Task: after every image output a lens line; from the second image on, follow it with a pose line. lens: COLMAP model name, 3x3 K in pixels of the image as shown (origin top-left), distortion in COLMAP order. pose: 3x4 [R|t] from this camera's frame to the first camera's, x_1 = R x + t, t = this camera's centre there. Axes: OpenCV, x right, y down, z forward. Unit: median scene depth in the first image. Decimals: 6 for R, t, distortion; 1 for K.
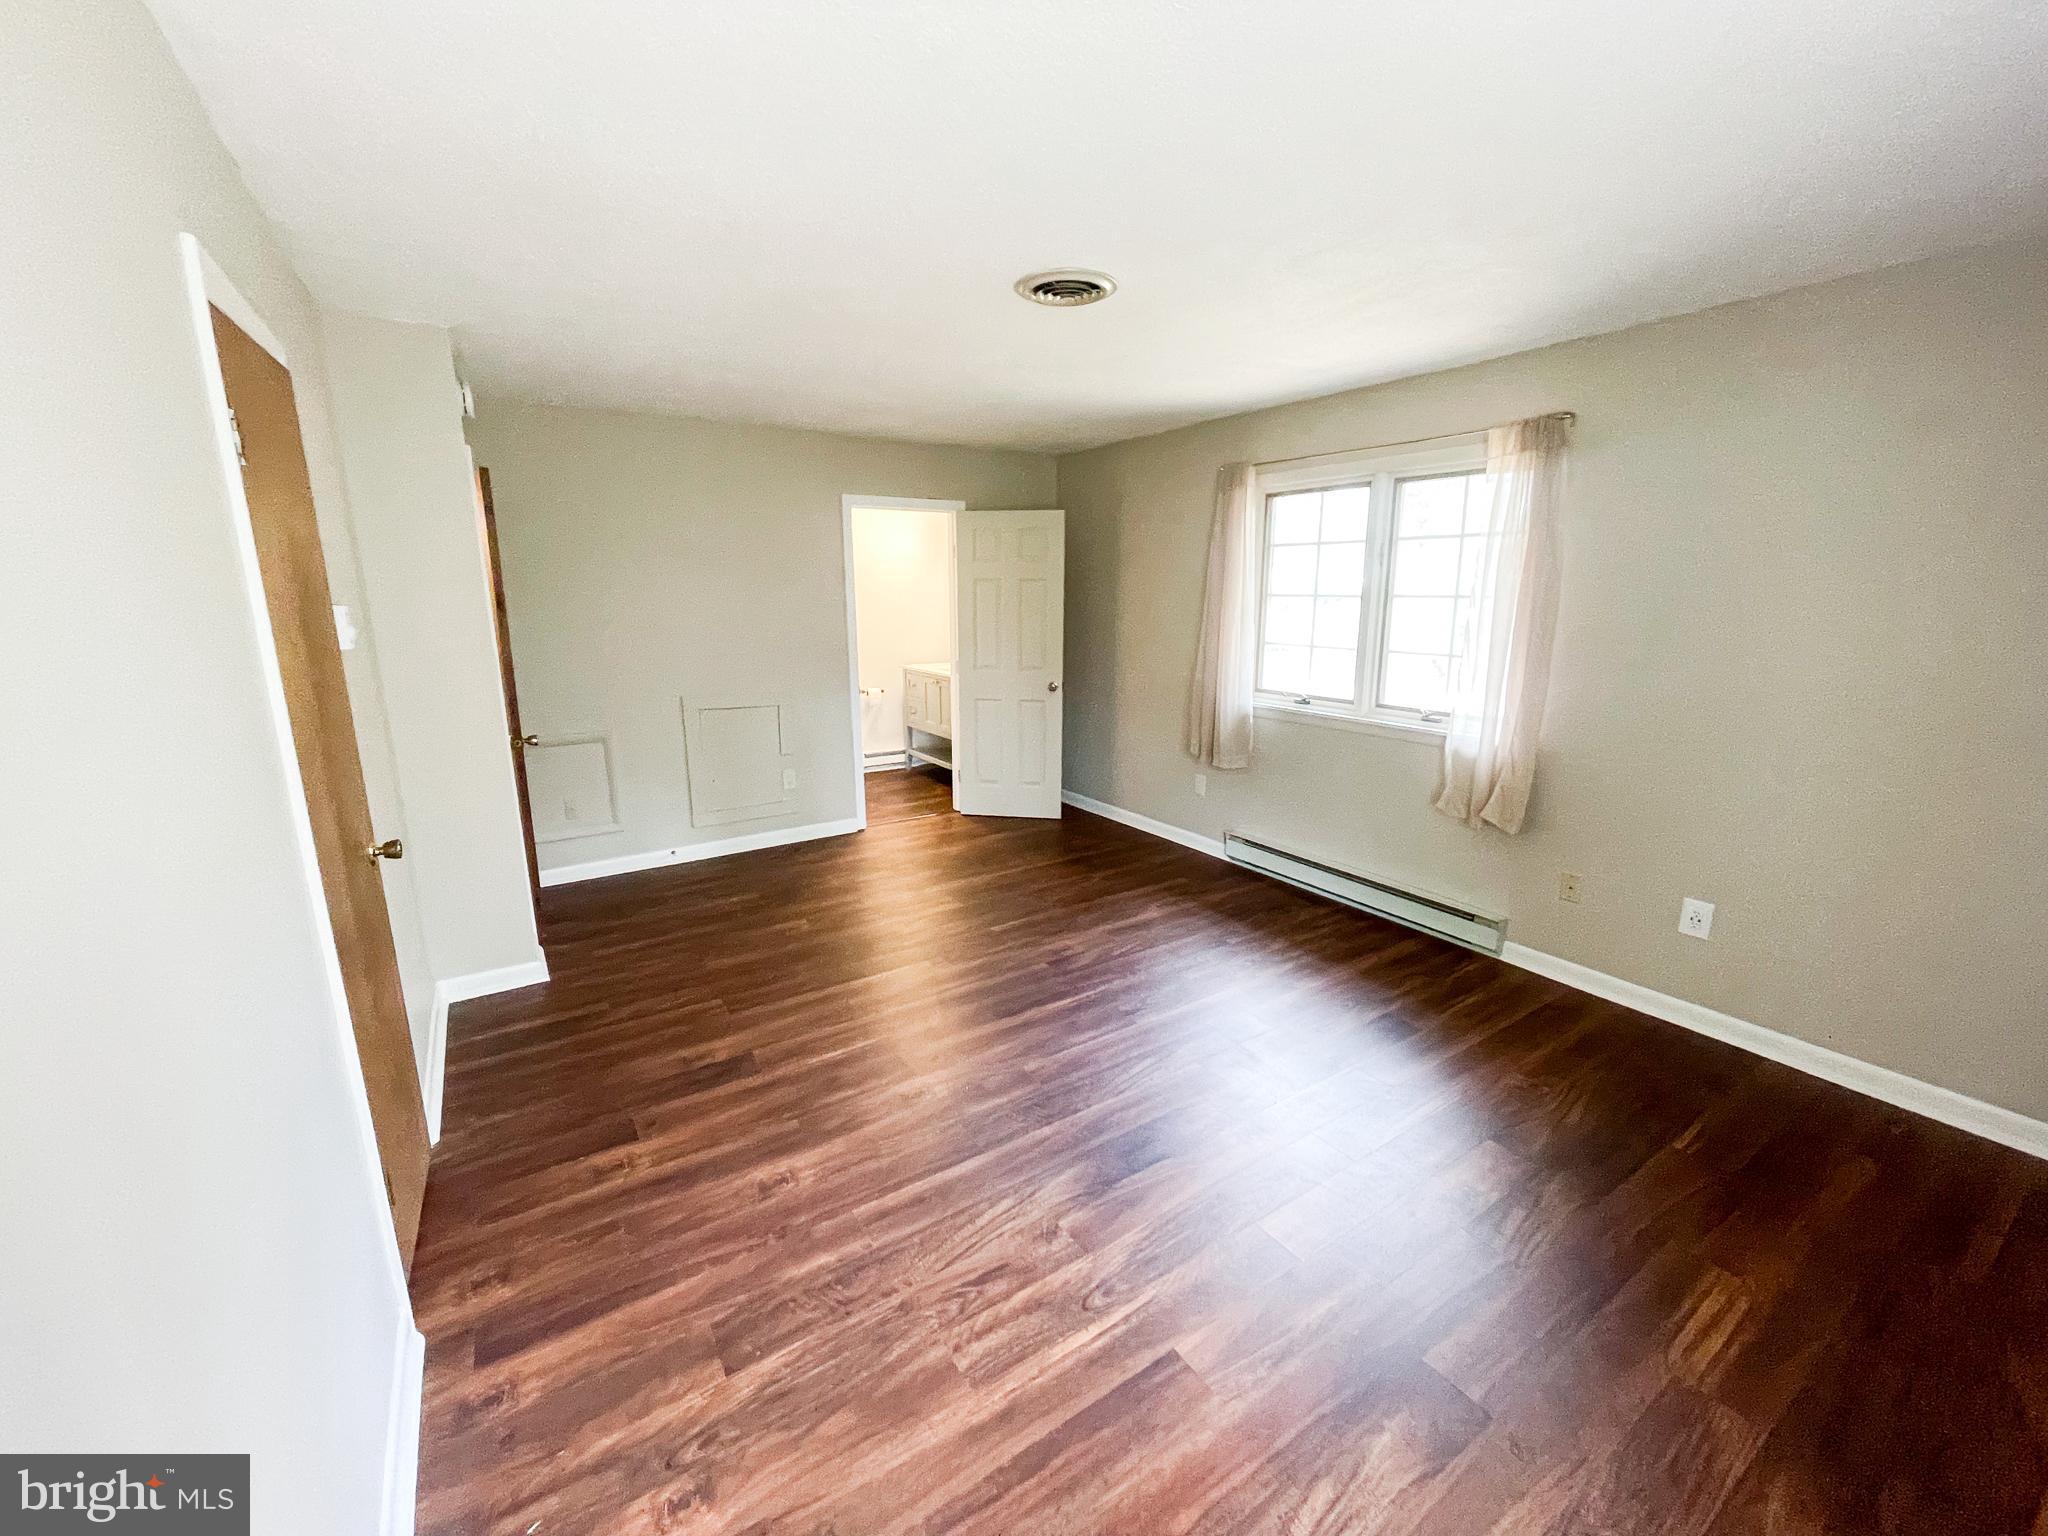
lens RADIAL K [[820.1, 0, 1026.8], [0, 820.1, 754.4], [0, 0, 1]] dist [-0.002955, 0.000596]
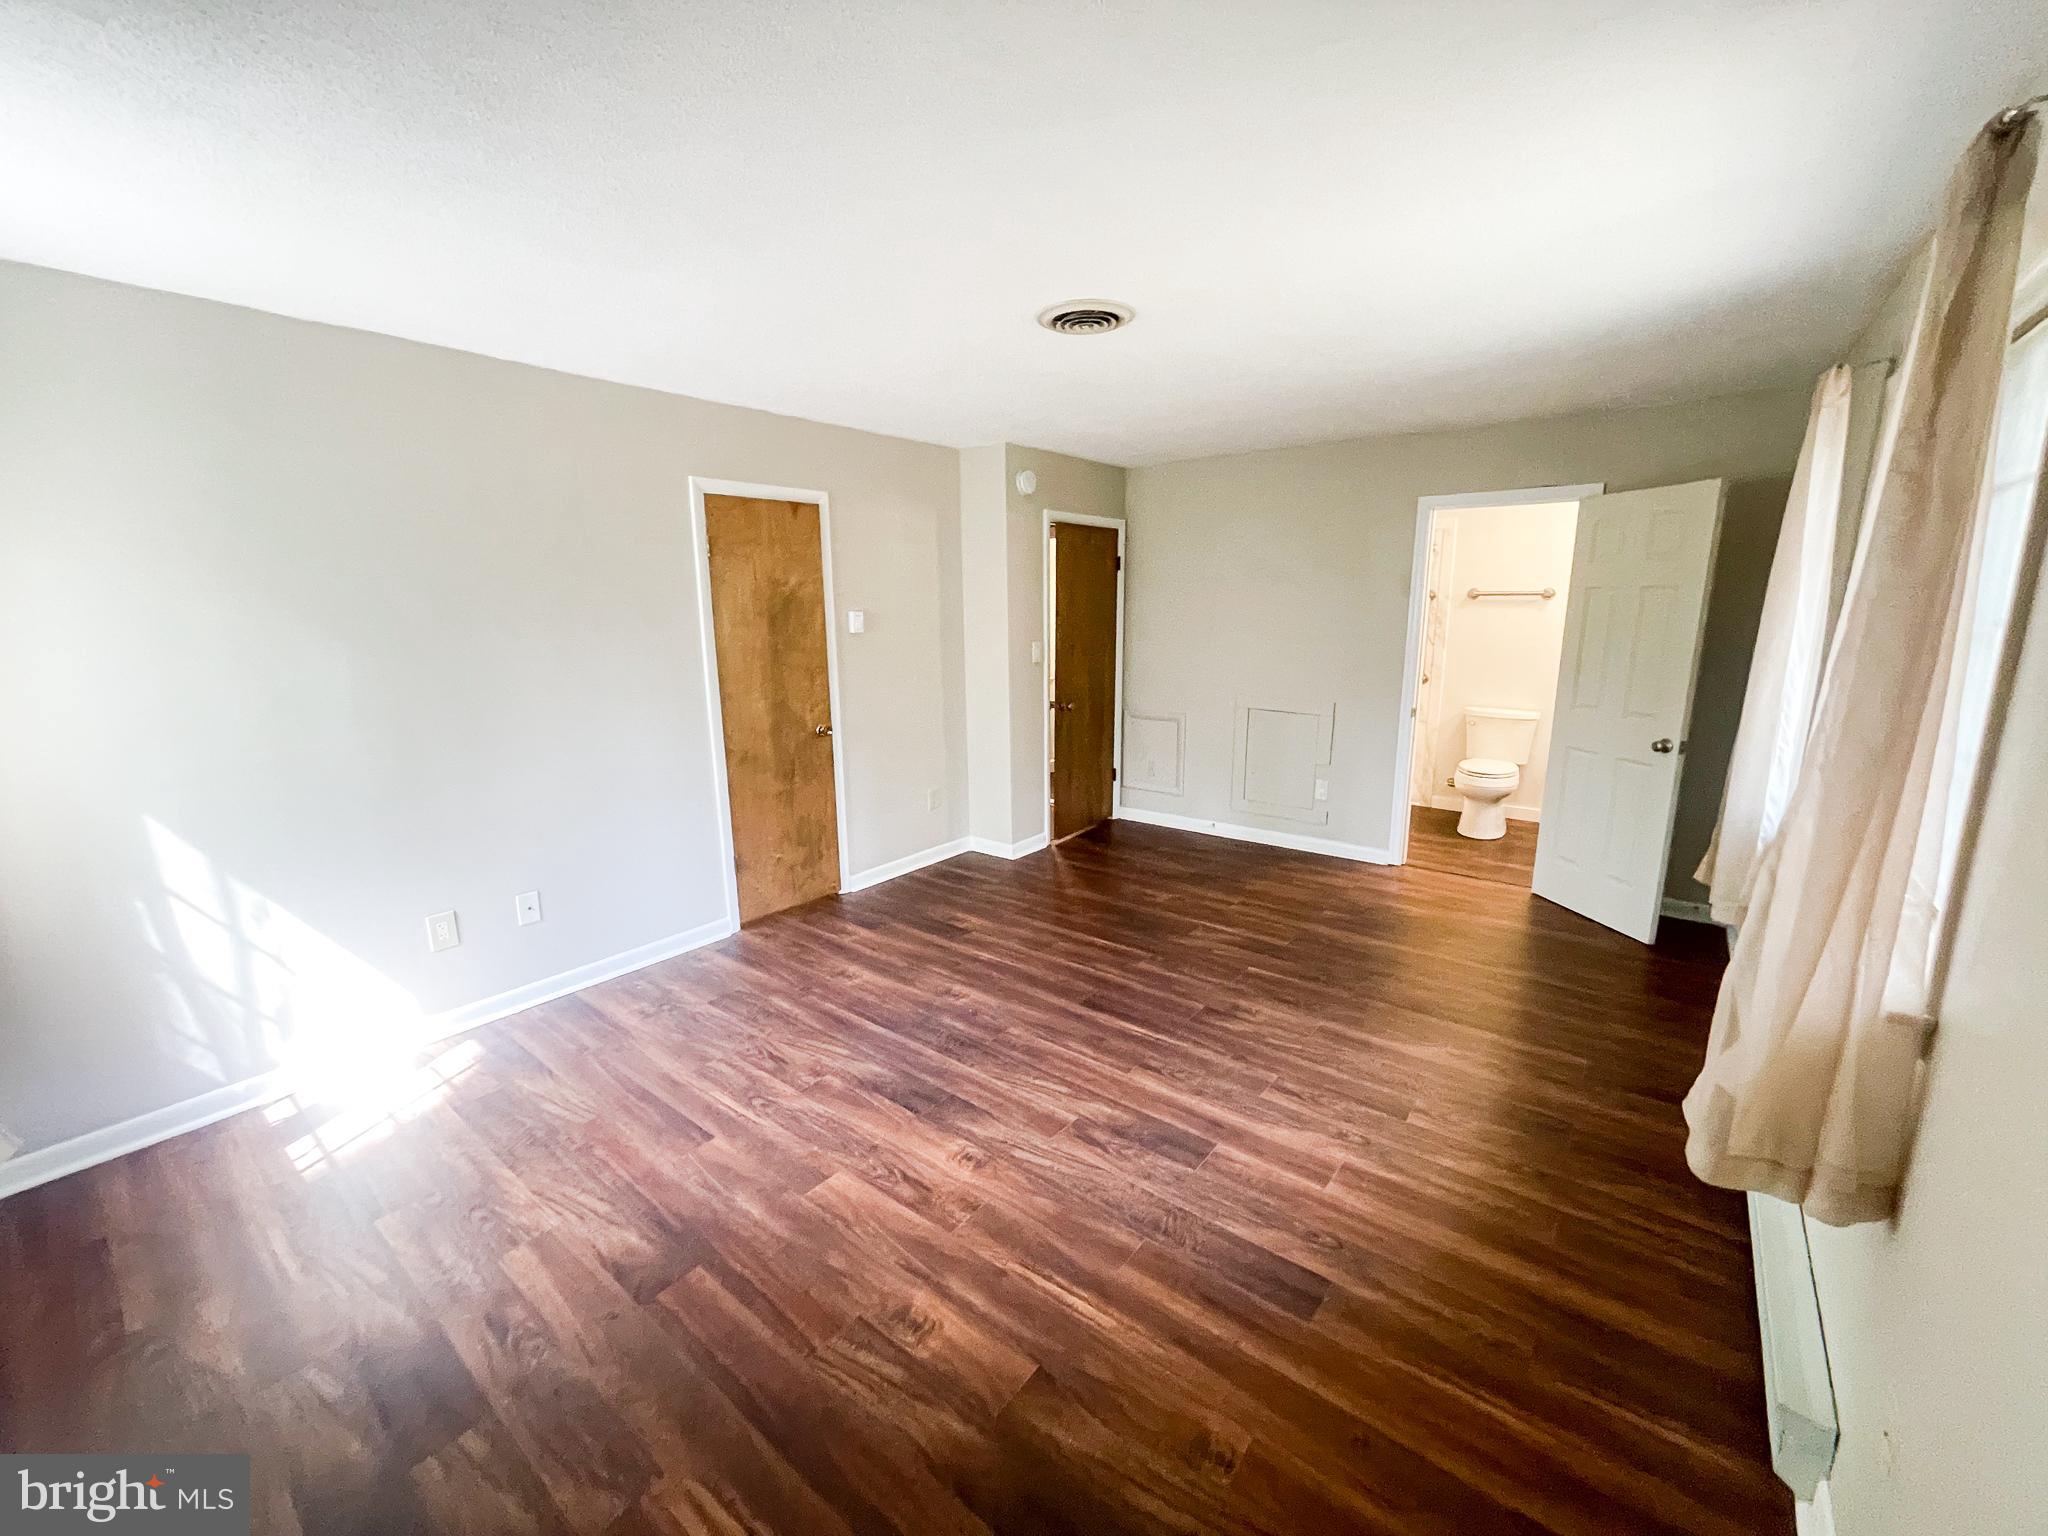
lens RADIAL K [[820.1, 0, 1016.0], [0, 820.1, 750.1], [0, 0, 1]] dist [-0.002955, 0.000596]
pose [[0.319896, 0.170917, -0.931909, 0.967529], [-0.183987, 0.976076, 0.115861, -0.119855], [0.929417, 0.134395, 0.343690, 0.559914]]
